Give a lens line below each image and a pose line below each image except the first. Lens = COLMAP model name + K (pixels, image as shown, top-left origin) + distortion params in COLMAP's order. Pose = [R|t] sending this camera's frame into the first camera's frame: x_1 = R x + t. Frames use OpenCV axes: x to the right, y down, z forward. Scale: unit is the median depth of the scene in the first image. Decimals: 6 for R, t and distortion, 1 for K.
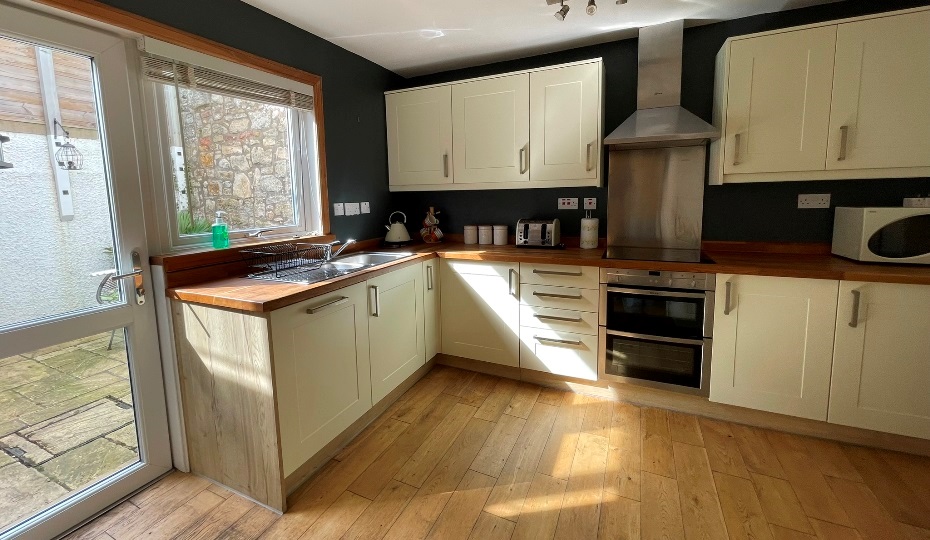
lens RADIAL K [[375.3, 0, 460.7], [0, 375.3, 238.7], [0, 0, 1]] dist [-0.004446, 0.002131]
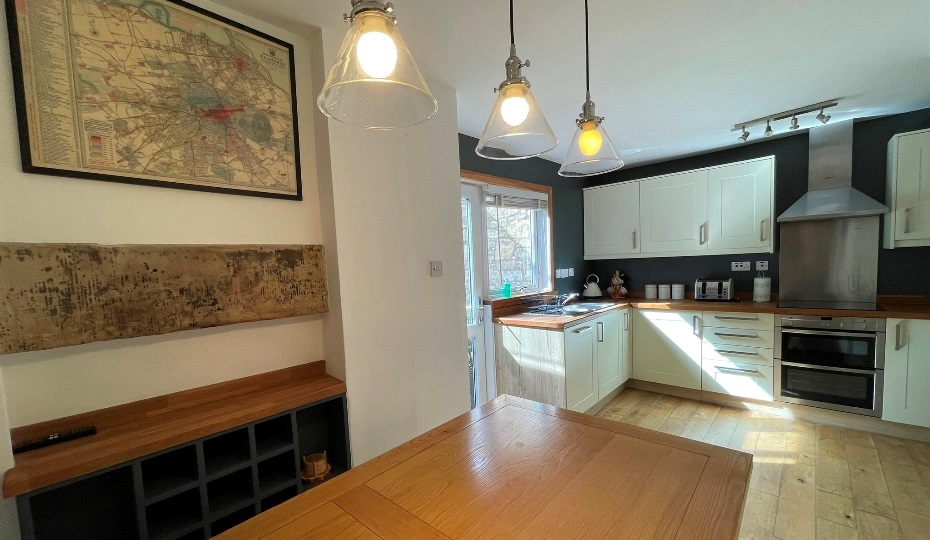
lens RADIAL K [[375.3, 0, 459.4], [0, 375.3, 293.6], [0, 0, 1]] dist [-0.004446, 0.002131]
pose [[0.951853, 0.000450, -0.306556, -0.273042], [-0.007803, 0.999710, -0.022761, 0.041252], [0.306457, 0.024057, 0.951581, -0.578584]]
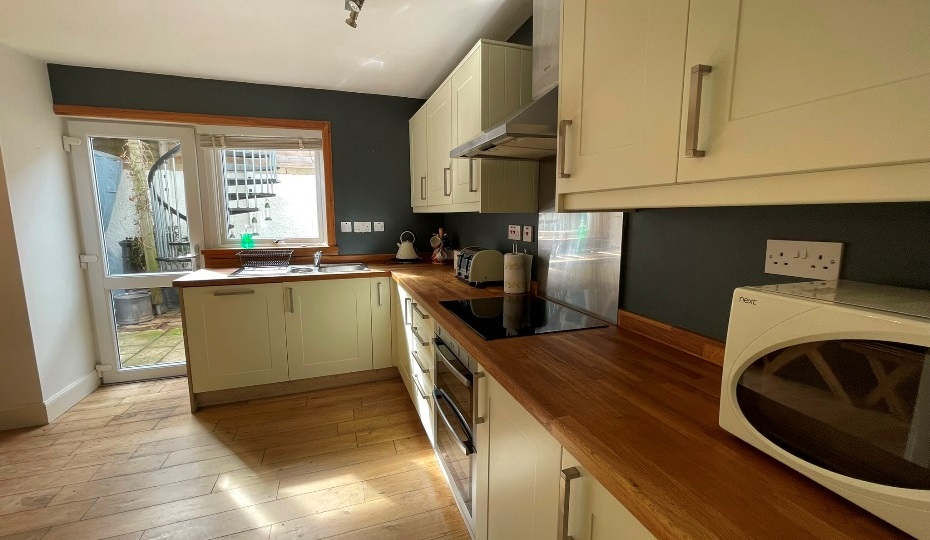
lens RADIAL K [[375.3, 0, 461.2], [0, 375.3, 269.4], [0, 0, 1]] dist [-0.004446, 0.002131]
pose [[0.692007, 0.124649, -0.711047, 0.934427], [-0.096678, 0.992109, 0.079831, -0.083210], [0.715387, 0.013499, 0.698598, 0.455990]]
